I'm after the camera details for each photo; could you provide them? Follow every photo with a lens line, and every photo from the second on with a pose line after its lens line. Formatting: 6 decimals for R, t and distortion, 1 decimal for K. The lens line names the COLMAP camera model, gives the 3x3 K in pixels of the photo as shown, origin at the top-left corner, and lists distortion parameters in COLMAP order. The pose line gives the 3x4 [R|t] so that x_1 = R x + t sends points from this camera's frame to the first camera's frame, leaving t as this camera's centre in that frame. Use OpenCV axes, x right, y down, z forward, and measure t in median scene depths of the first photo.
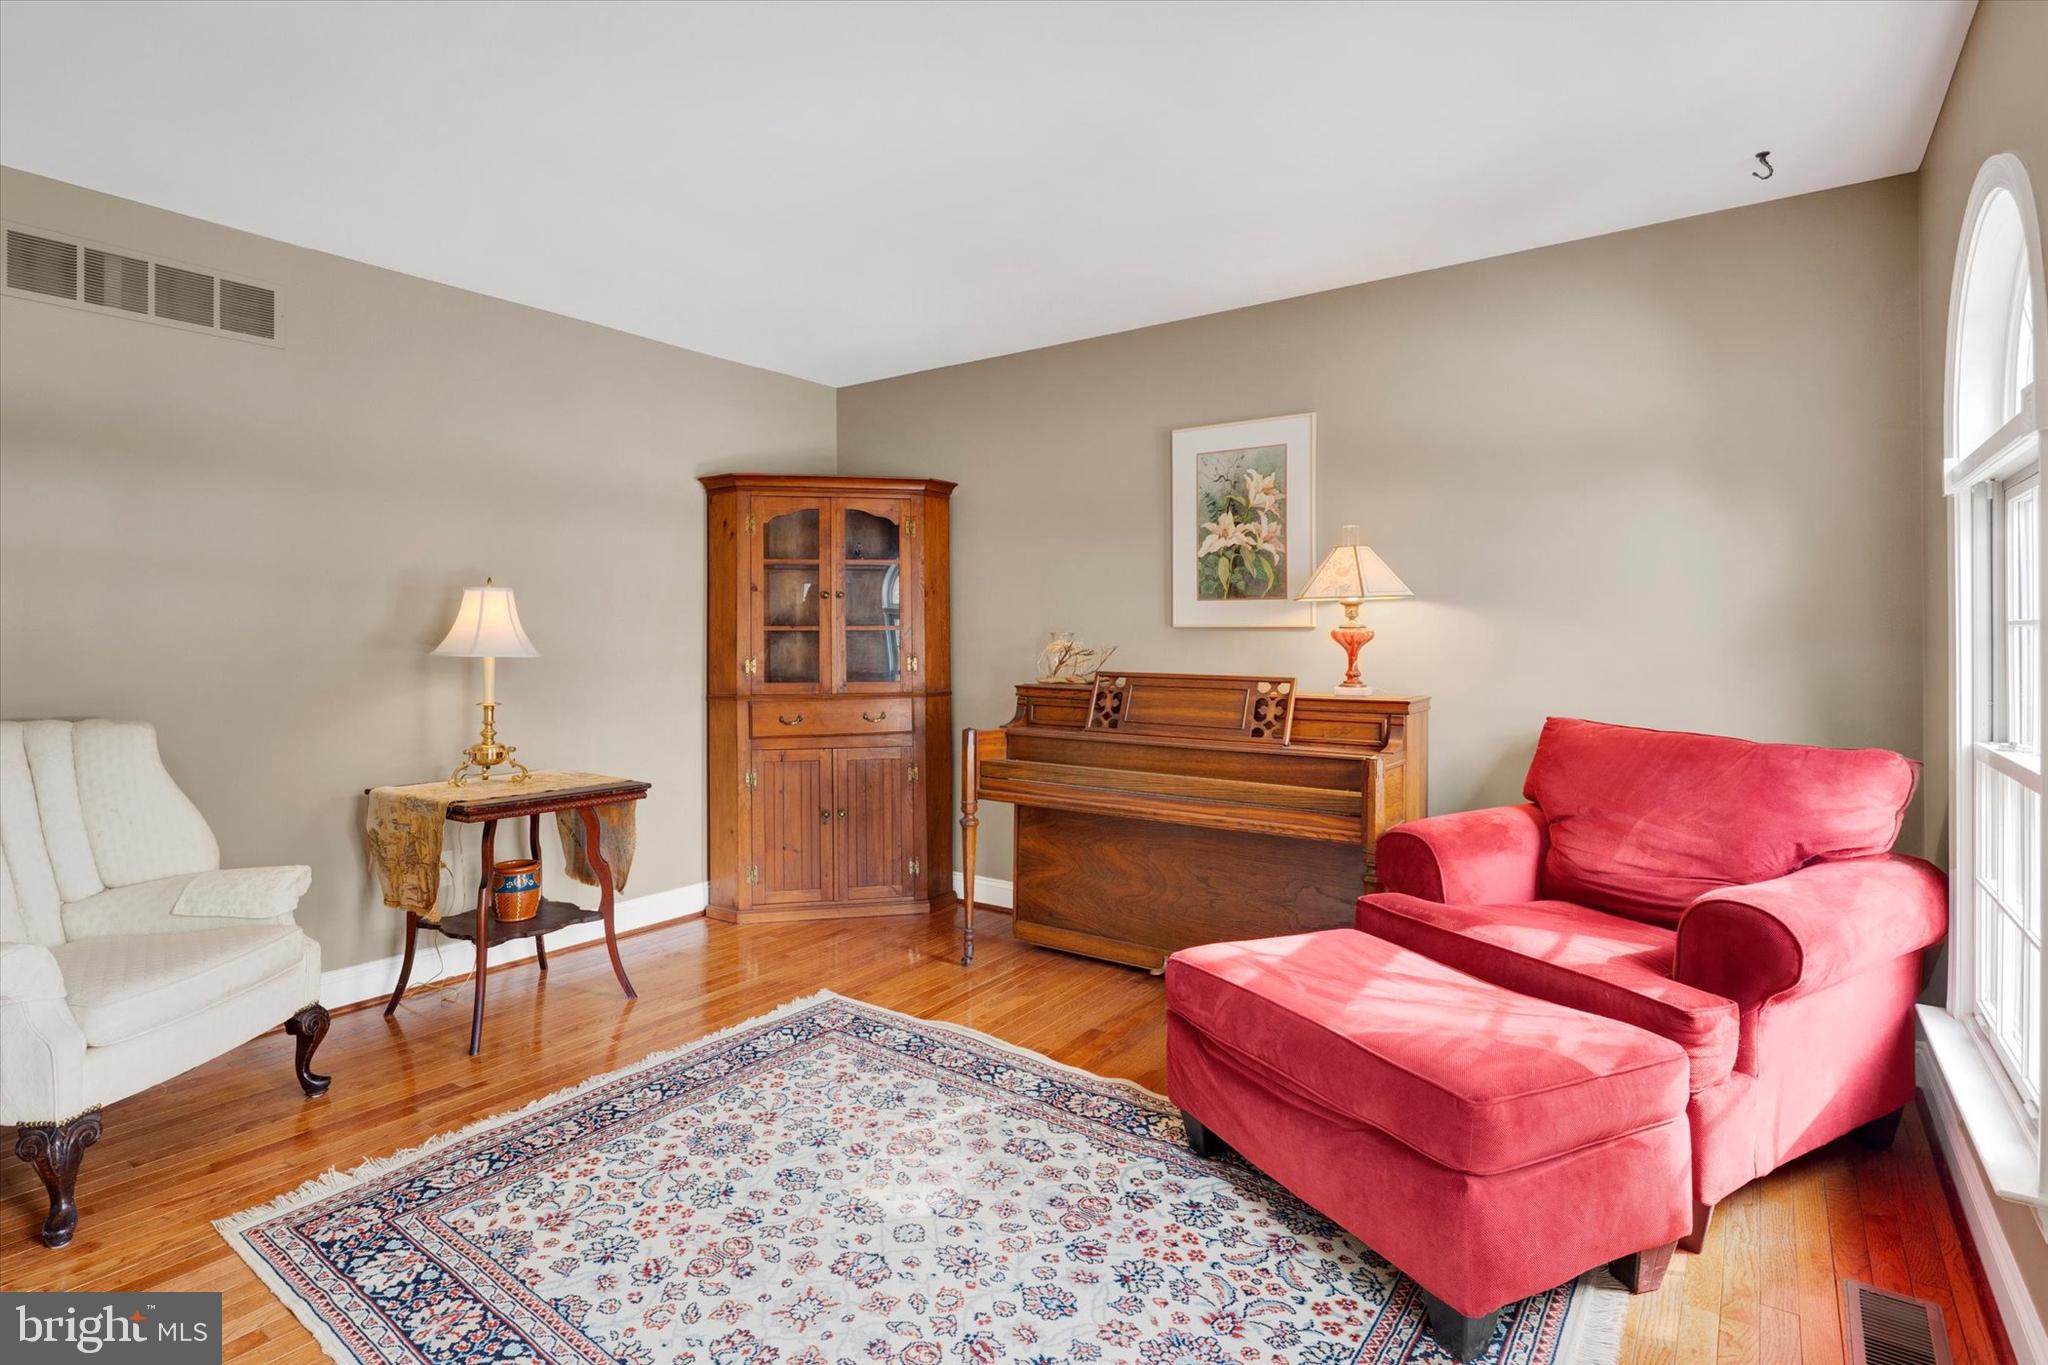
lens RADIAL K [[1006.0, 0, 1028.0], [0, 1006.0, 628.4], [0, 0, 1]] dist [0.000077, -0.000168]
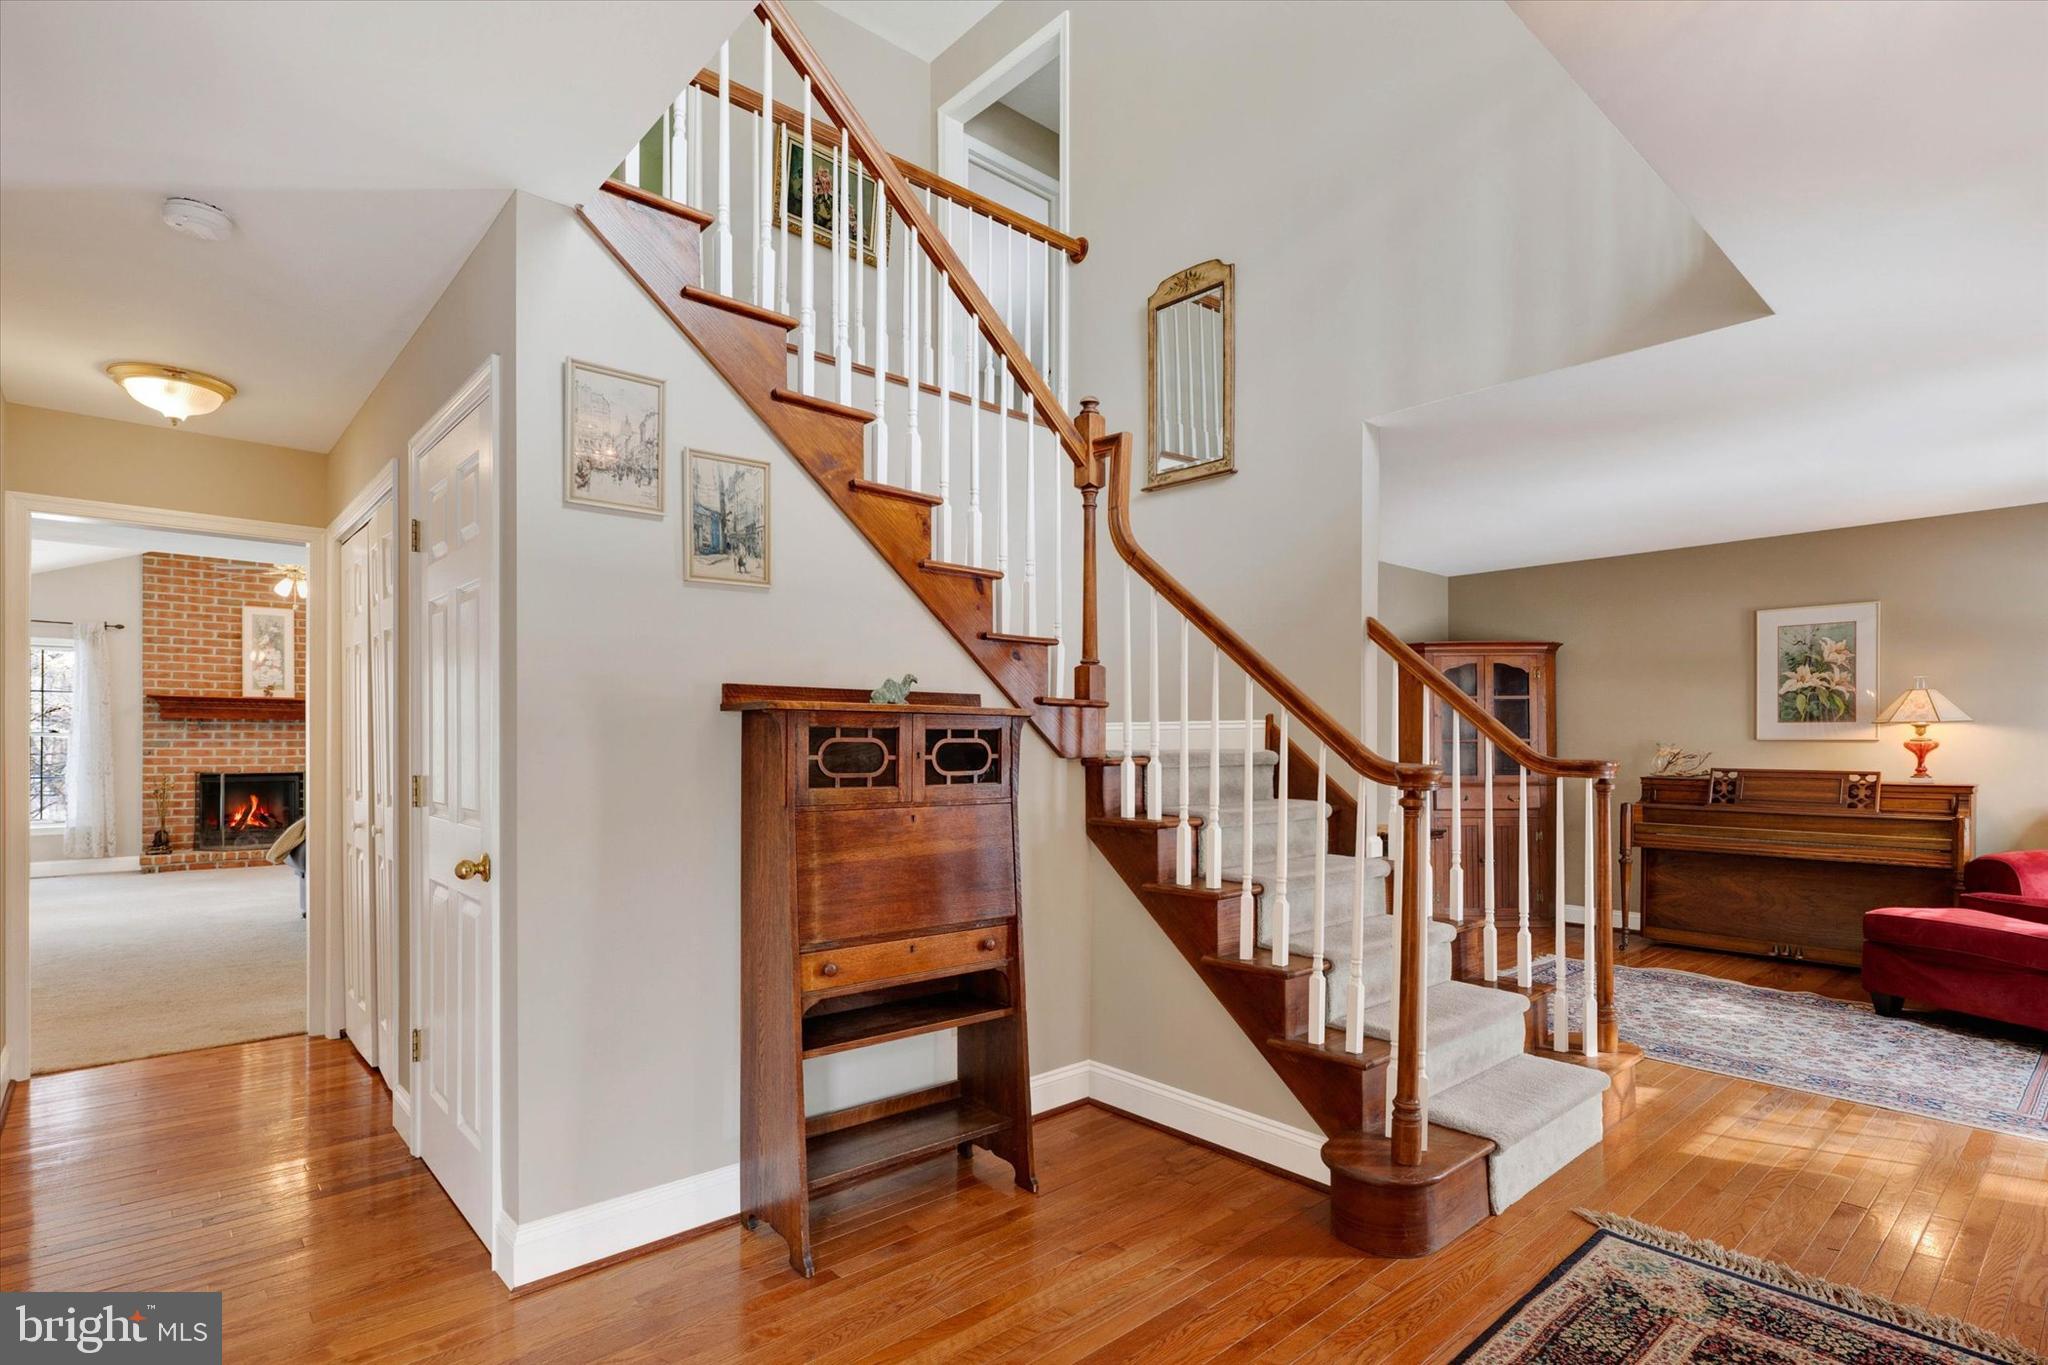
lens RADIAL K [[1011.8, 0, 1016.3], [0, 1011.8, 744.7], [0, 0, 1]] dist [-0.001547, -0.001516]
pose [[0.975013, 0.001814, -0.222139, -0.703196], [-0.000675, 0.999986, 0.005202, -0.001607], [0.222146, -0.004922, 0.975001, -0.856025]]
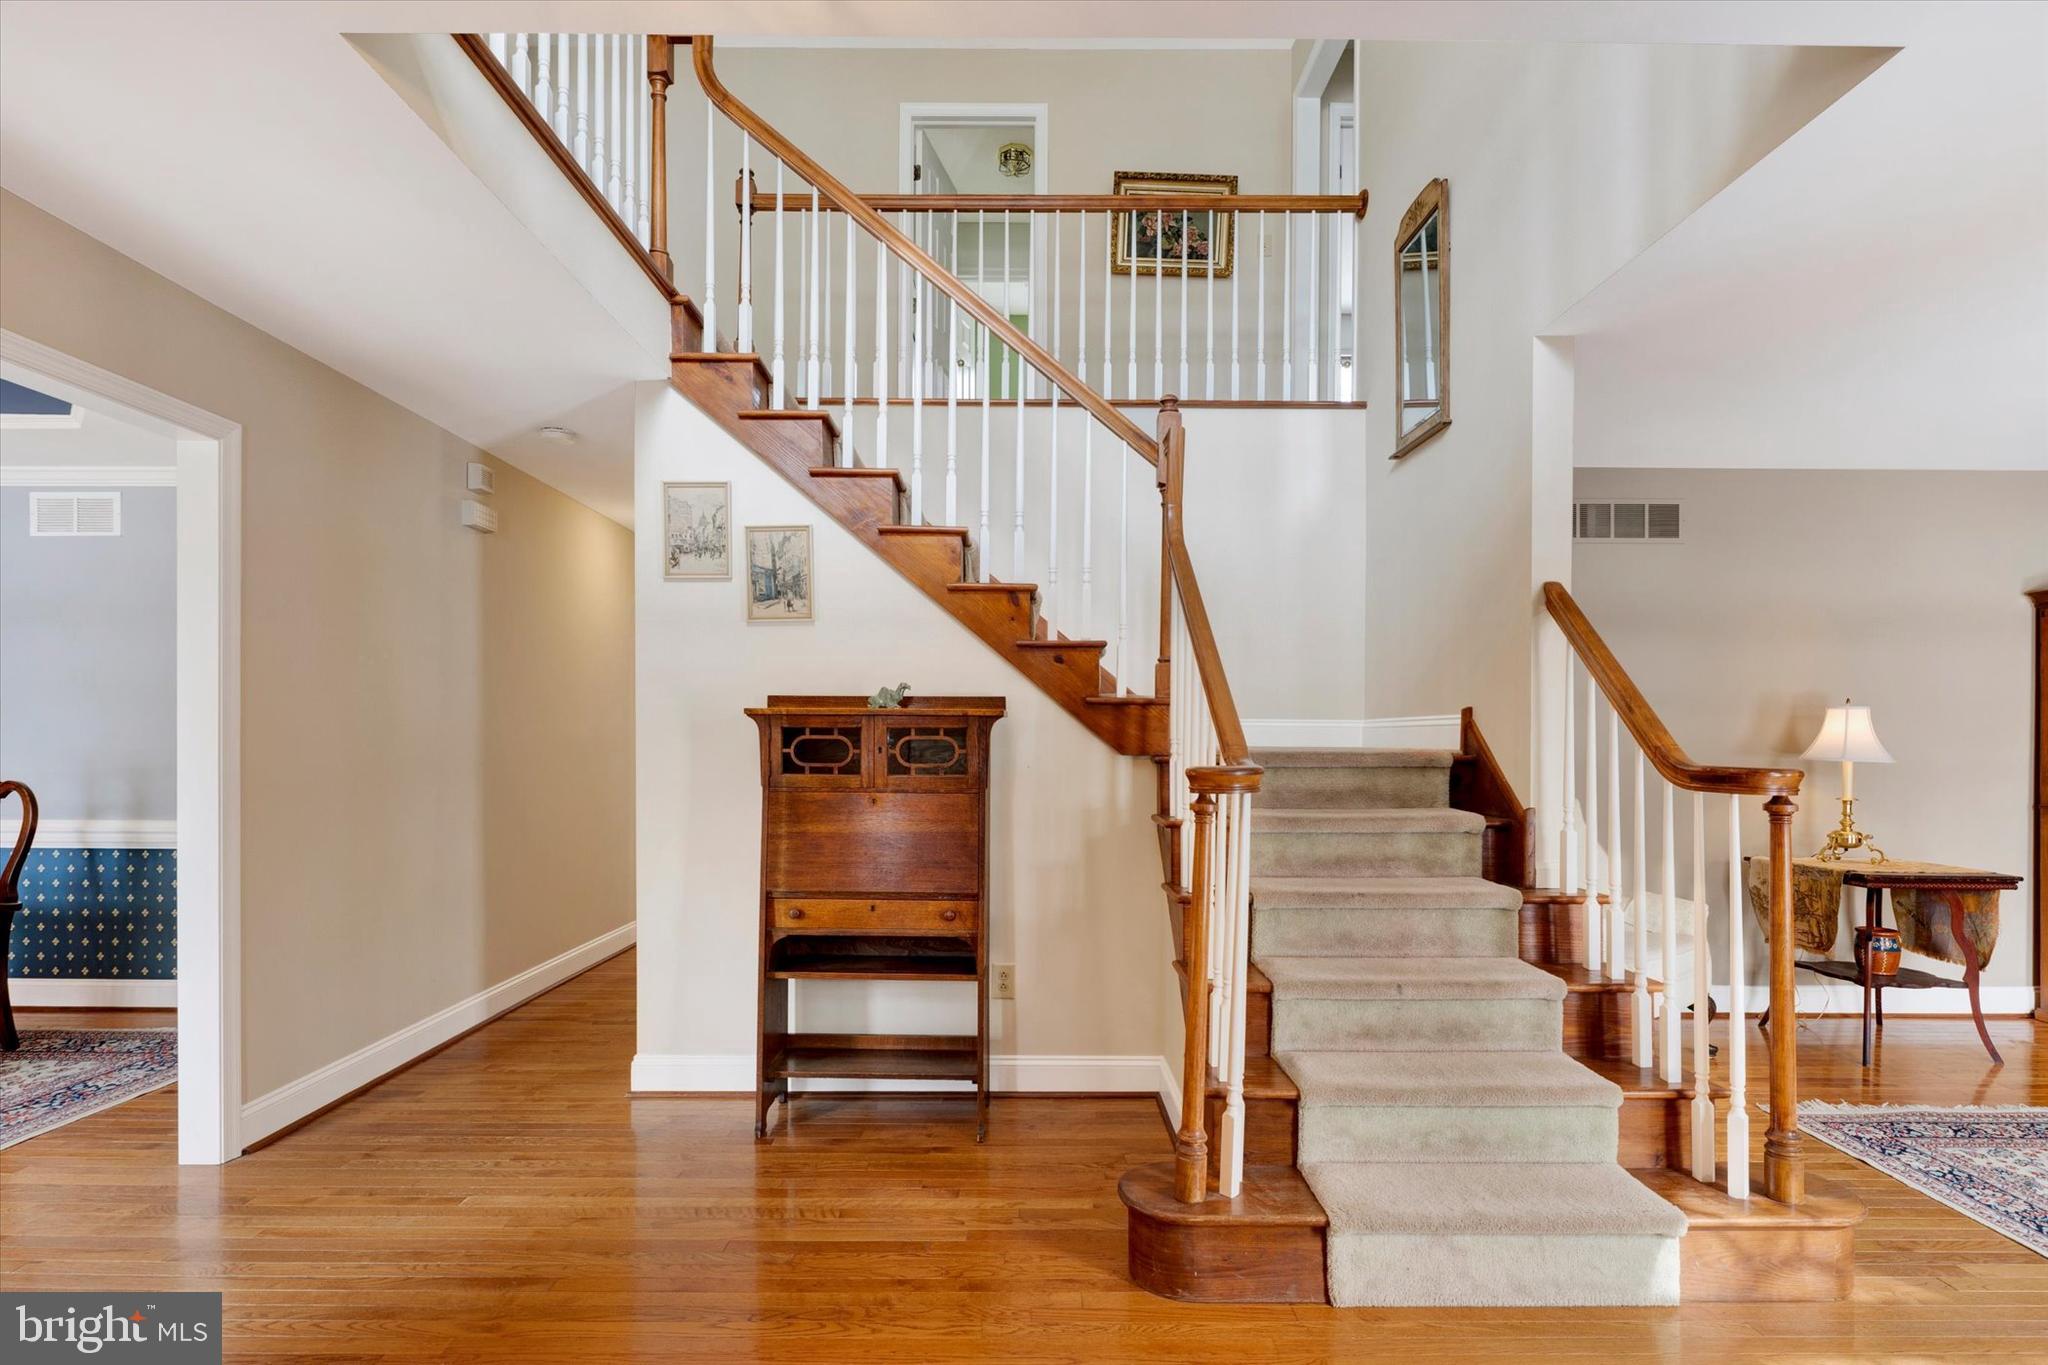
lens RADIAL K [[1011.8, 0, 1016.3], [0, 1011.8, 744.7], [0, 0, 1]] dist [-0.001547, -0.001516]
pose [[0.581071, 0.007265, -0.813821, -0.109847], [-0.001288, 0.999967, 0.008007, -0.001923], [0.813852, -0.003604, 0.581061, -0.561635]]
